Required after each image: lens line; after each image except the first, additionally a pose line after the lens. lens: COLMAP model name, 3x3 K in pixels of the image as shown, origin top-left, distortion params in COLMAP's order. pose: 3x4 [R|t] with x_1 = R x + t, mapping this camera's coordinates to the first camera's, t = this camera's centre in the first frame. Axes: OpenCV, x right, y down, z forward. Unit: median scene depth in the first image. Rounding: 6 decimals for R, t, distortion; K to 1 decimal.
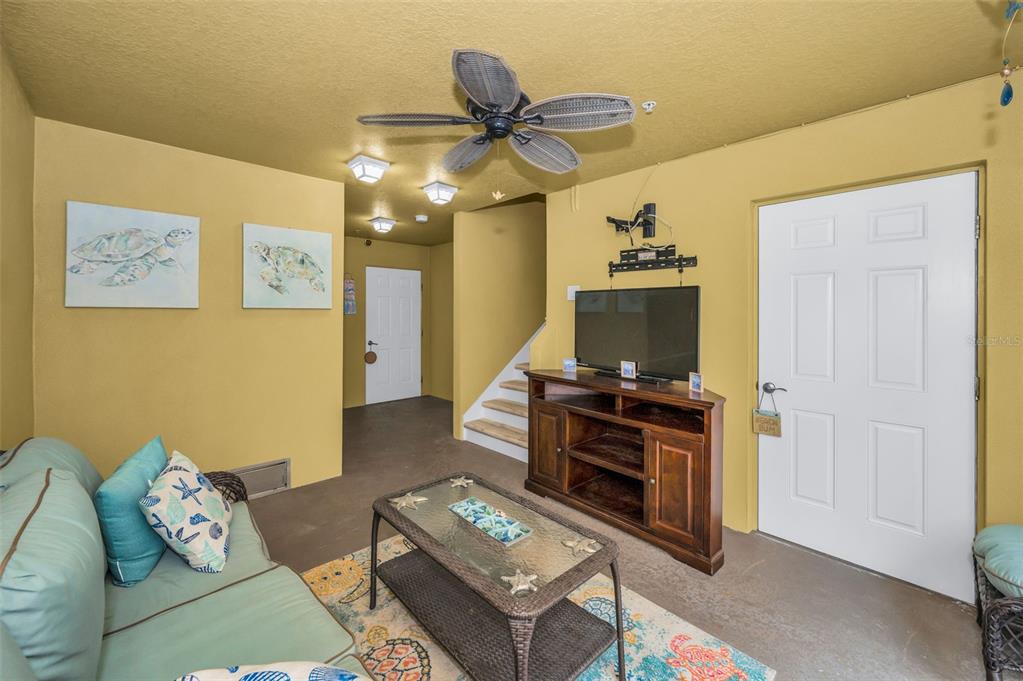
lens RADIAL K [[419.3, 0, 512.2], [0, 419.3, 321.0], [0, 0, 1]] dist [-0.000045, -0.000021]
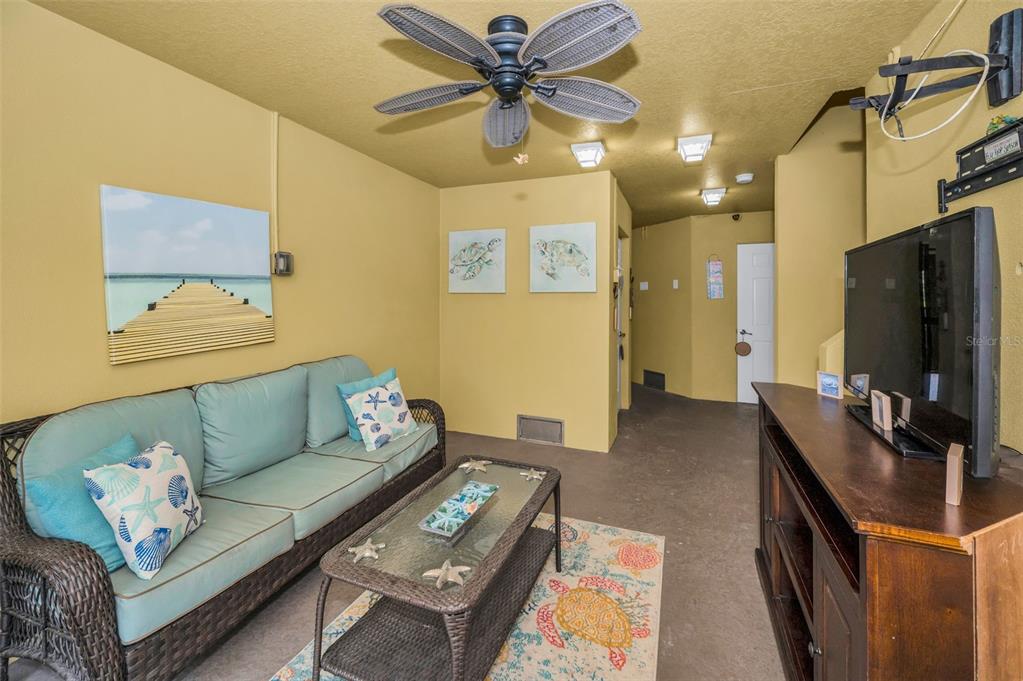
lens RADIAL K [[414.8, 0, 505.8], [0, 414.8, 303.2], [0, 0, 1]] dist [-0.000883, -0.000340]
pose [[0.409525, 0.007707, -0.912267, 0.485269], [-0.018805, 0.999823, 0.000005, 0.003589], [0.912105, 0.017153, 0.409597, 0.399351]]
